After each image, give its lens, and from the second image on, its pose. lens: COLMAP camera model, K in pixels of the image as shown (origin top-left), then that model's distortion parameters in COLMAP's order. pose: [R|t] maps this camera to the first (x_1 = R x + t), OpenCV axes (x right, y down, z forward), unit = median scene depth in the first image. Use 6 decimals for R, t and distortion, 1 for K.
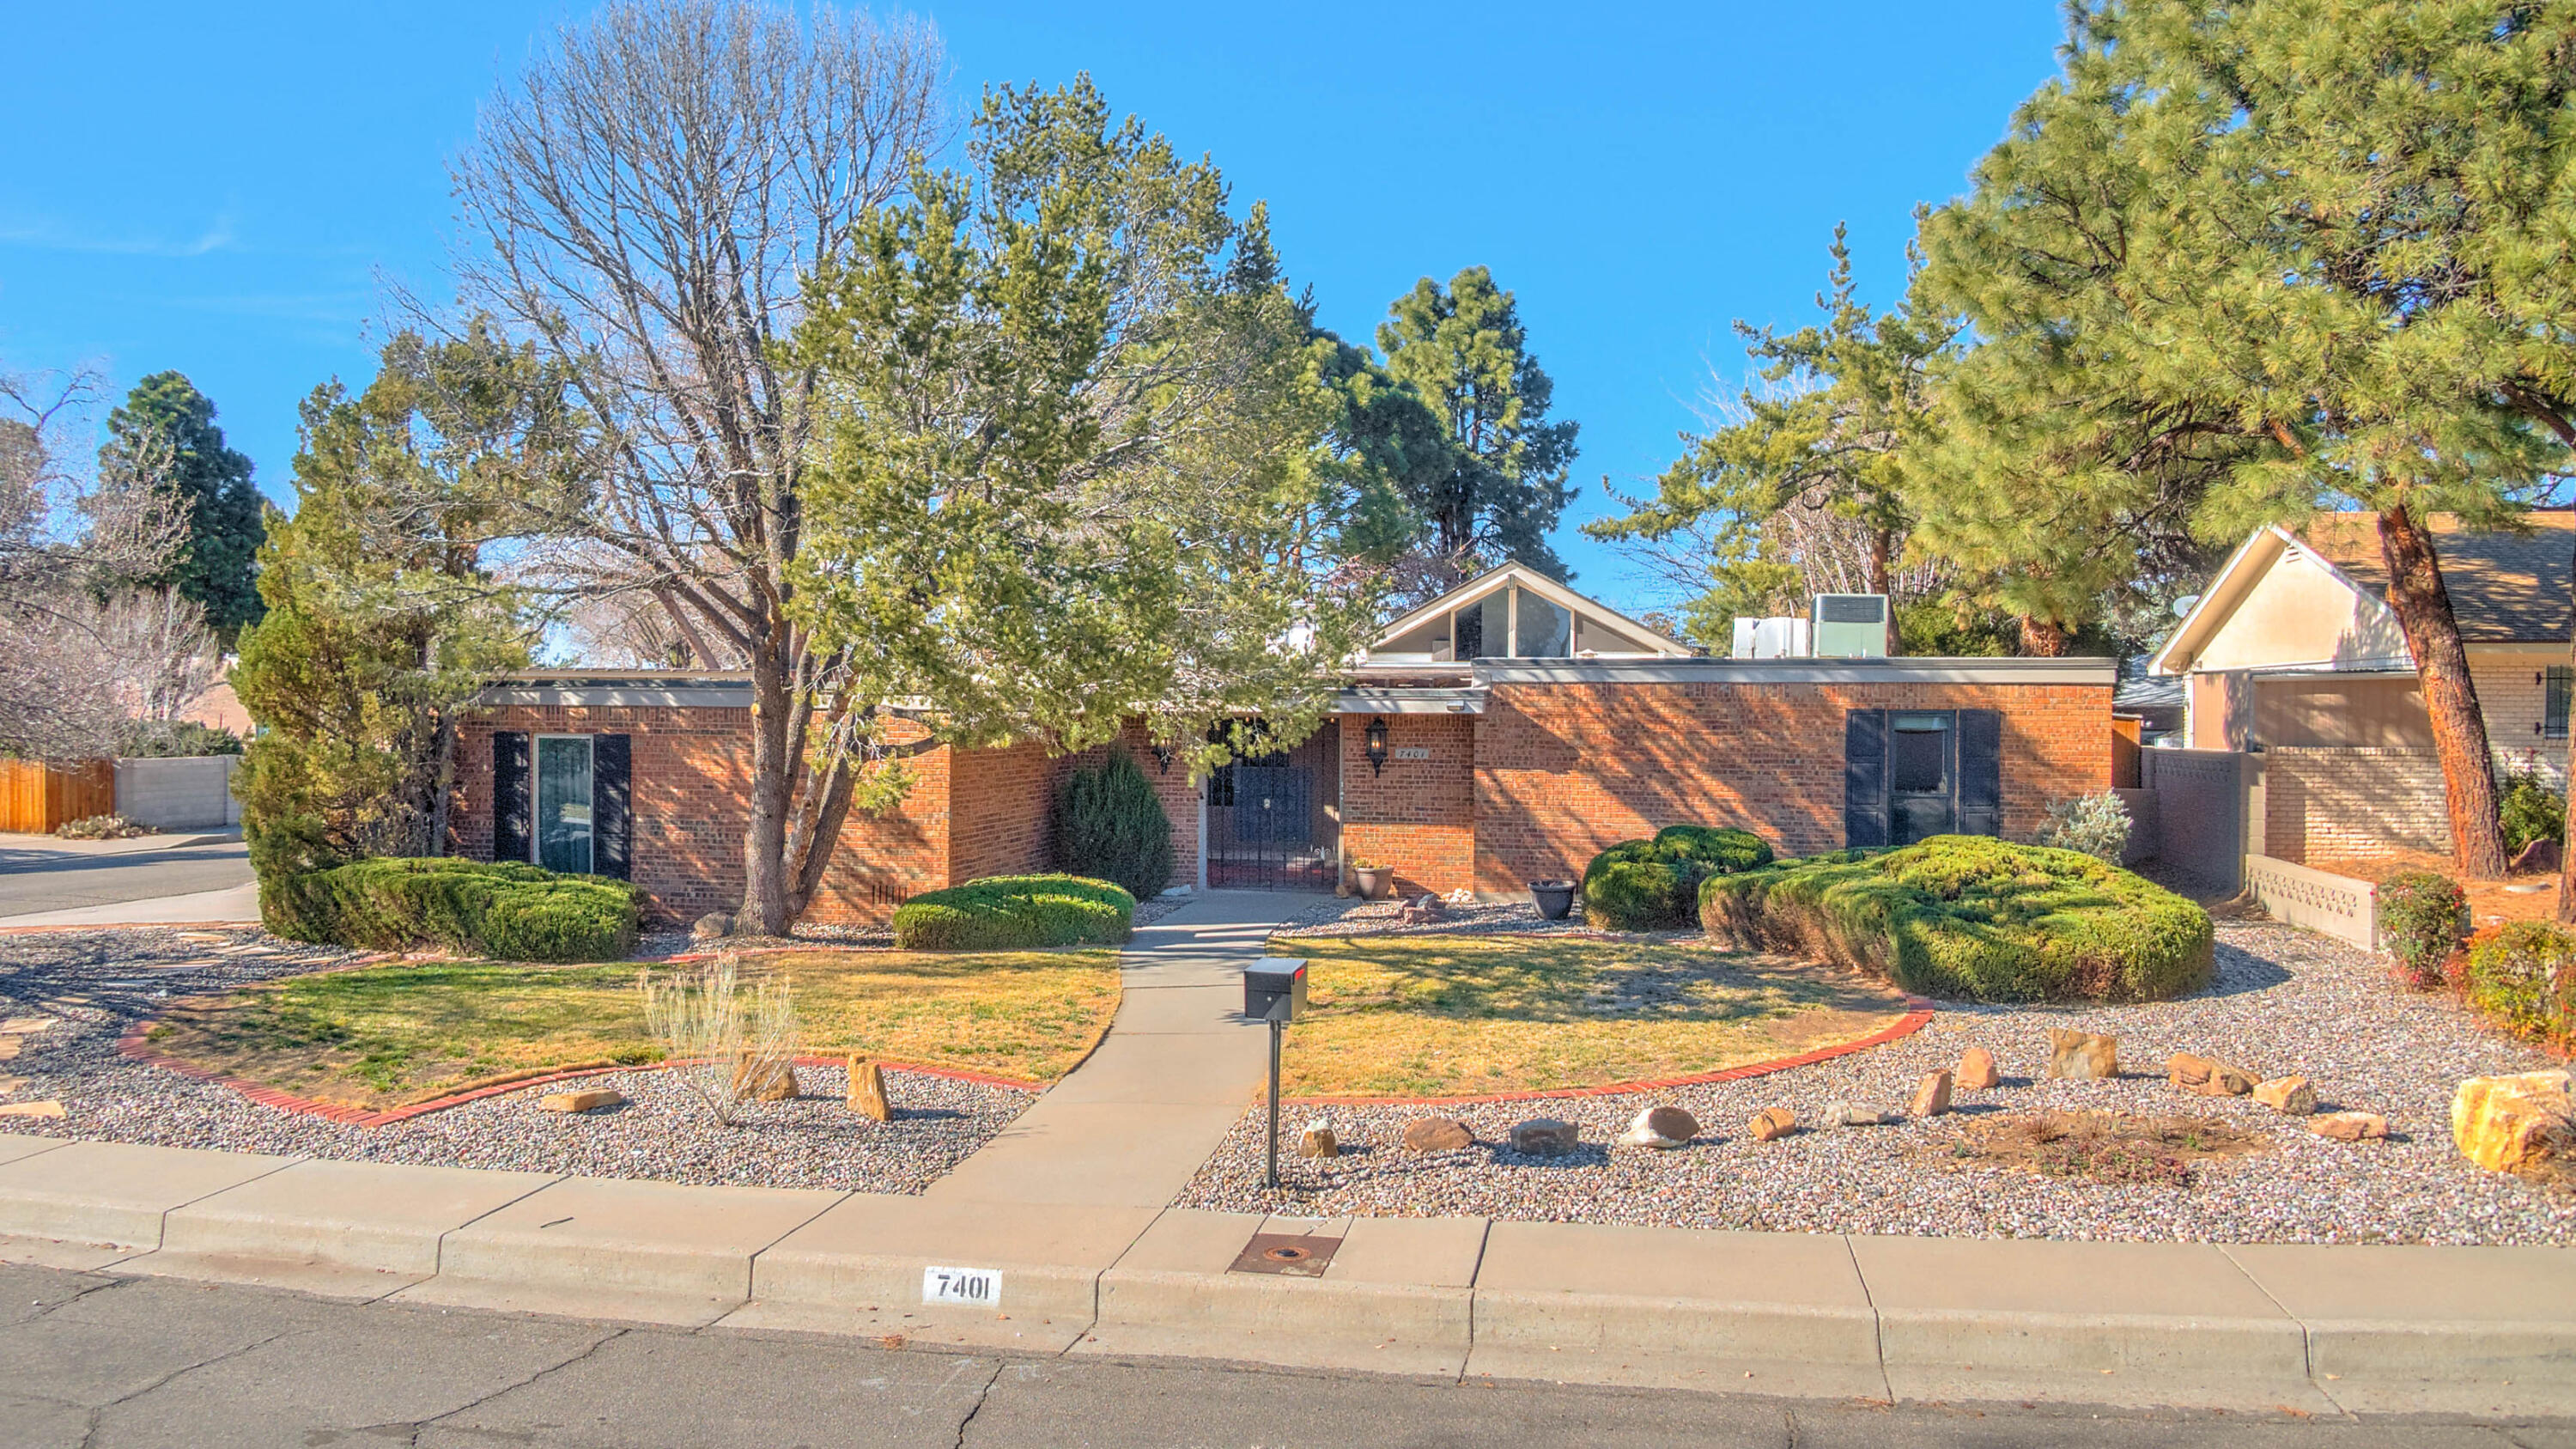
lens RADIAL K [[1782.6, 0, 1299.4], [0, 1782.6, 738.1], [0, 0, 1]] dist [-0.001837, -0.091894]
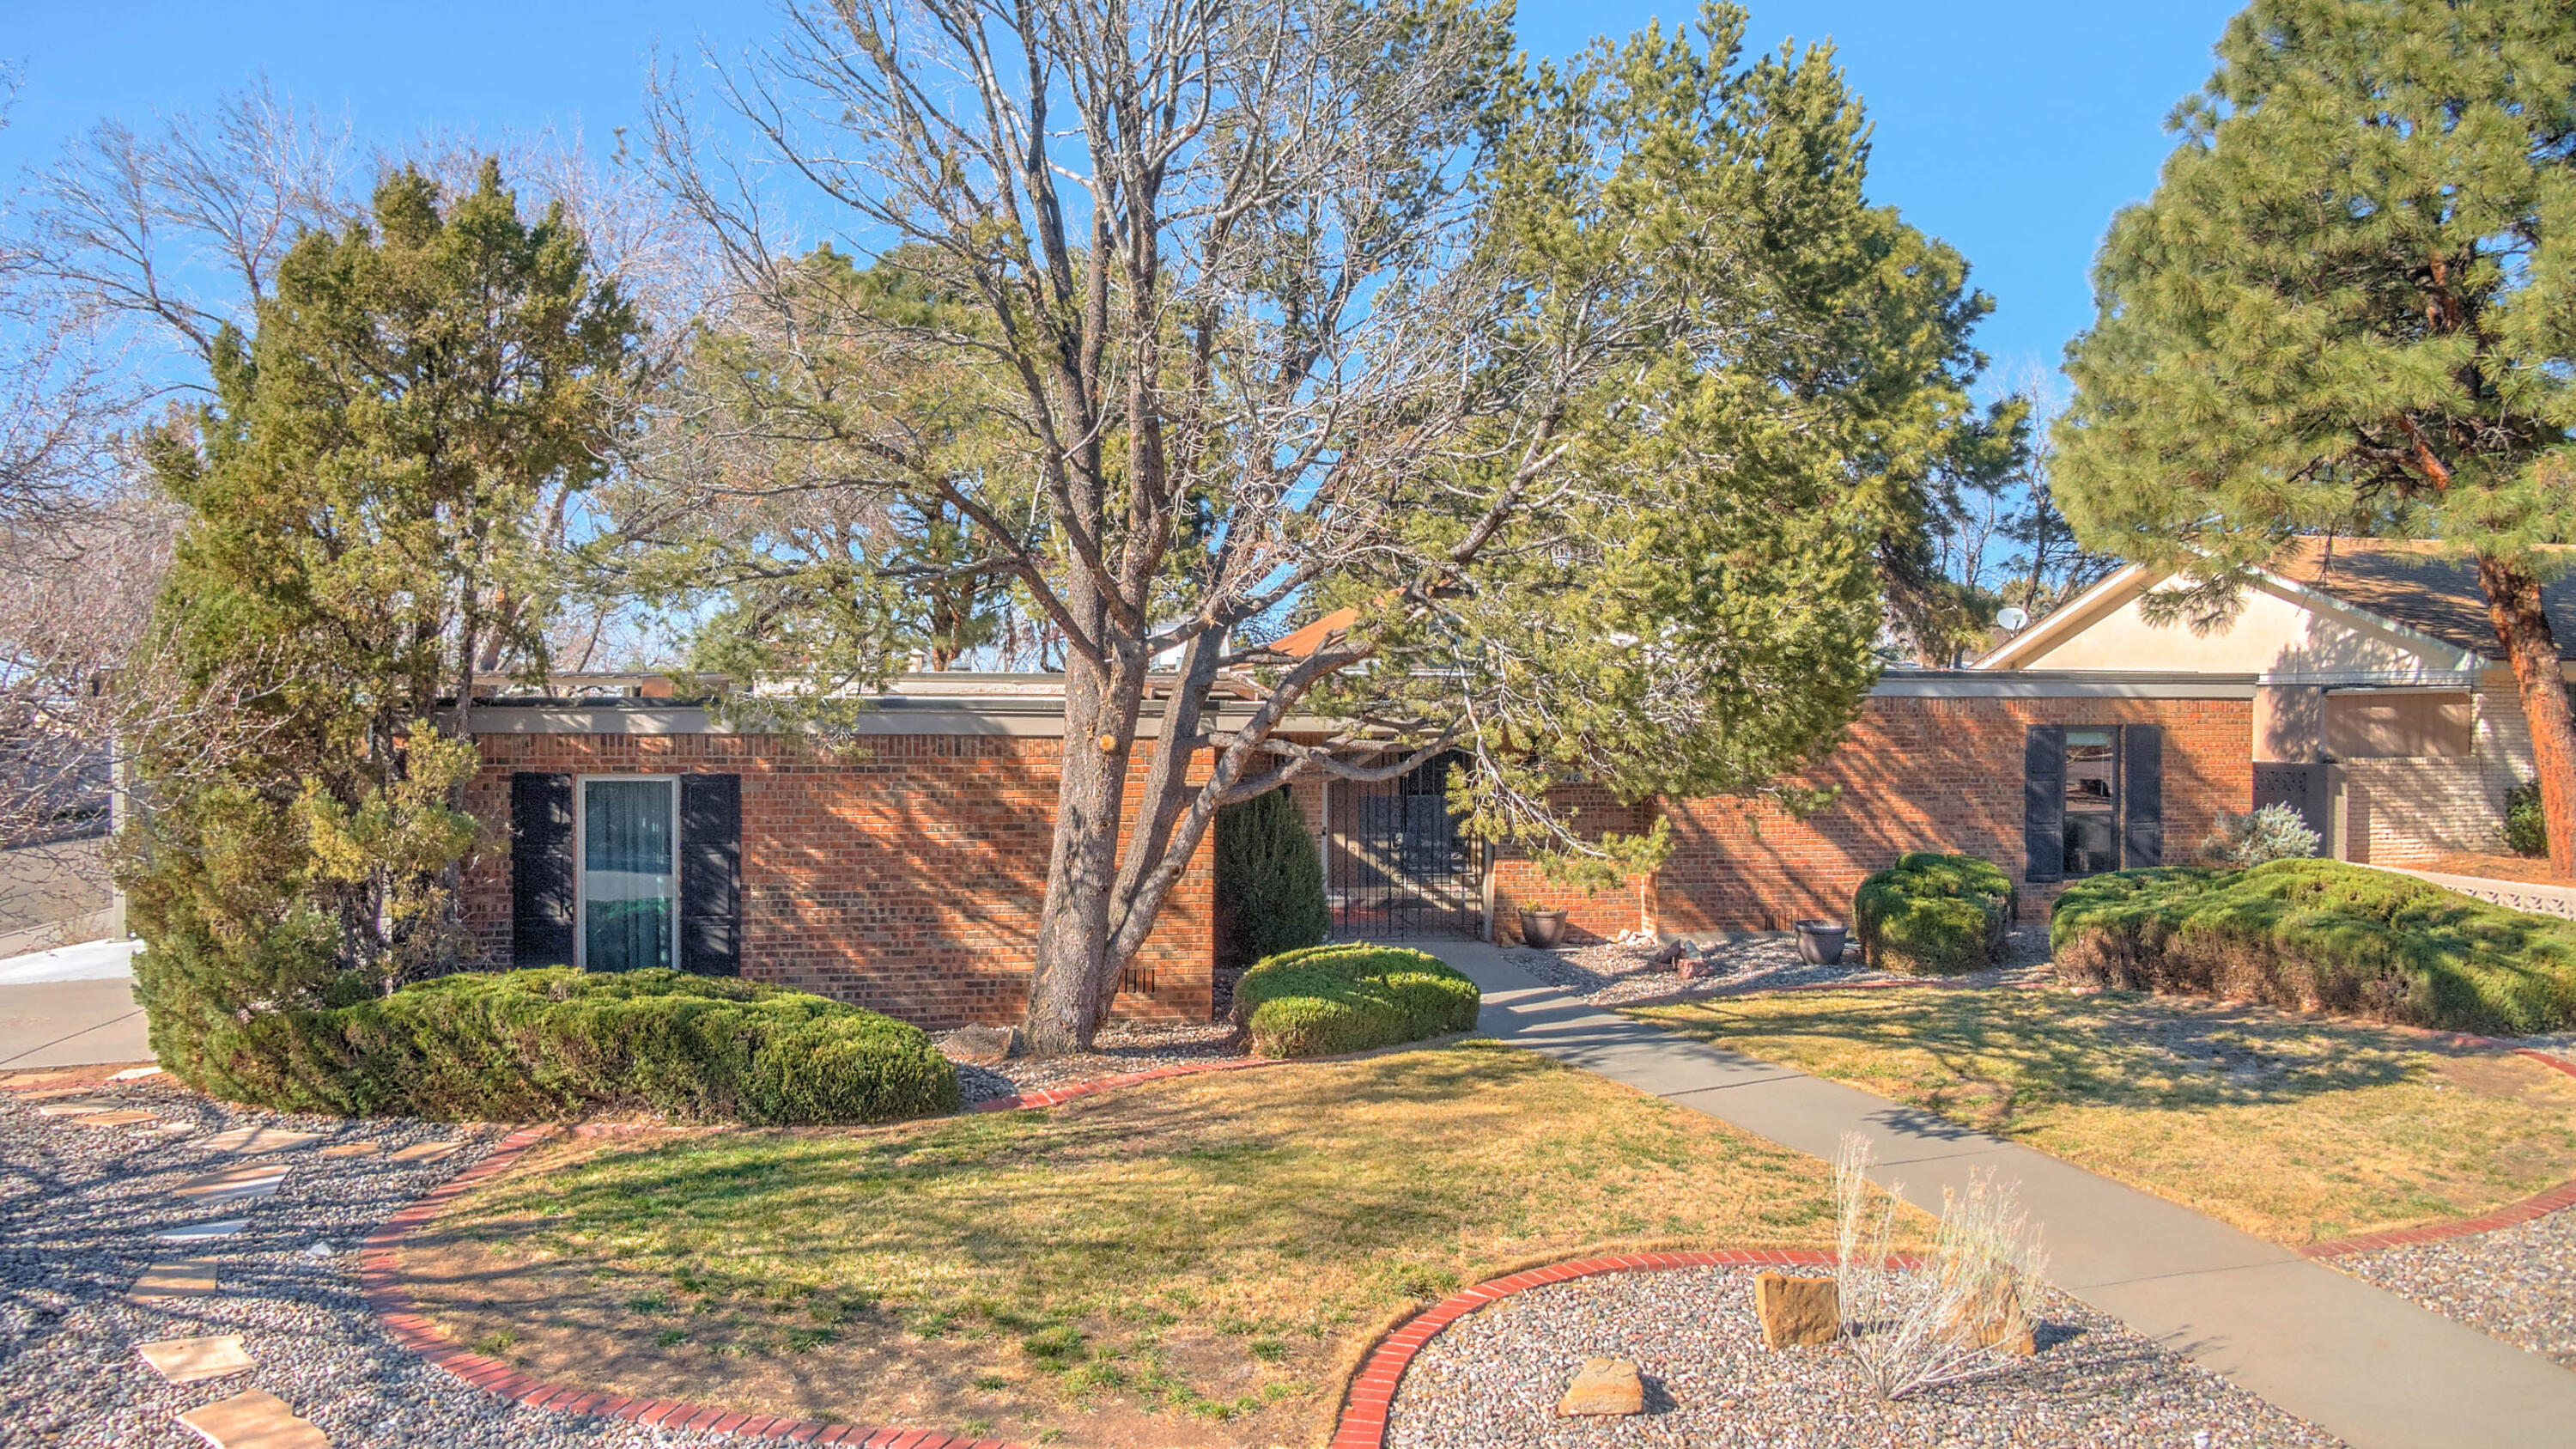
lens RADIAL K [[1745.1, 0, 1286.1], [0, 1745.1, 790.5], [0, 0, 1]] dist [-0.008433, -0.093856]
pose [[0.940213, -0.020280, 0.339982, -0.405506], [0.010482, 0.999476, 0.030634, -0.014407], [-0.340425, -0.025239, 0.939933, 0.274905]]
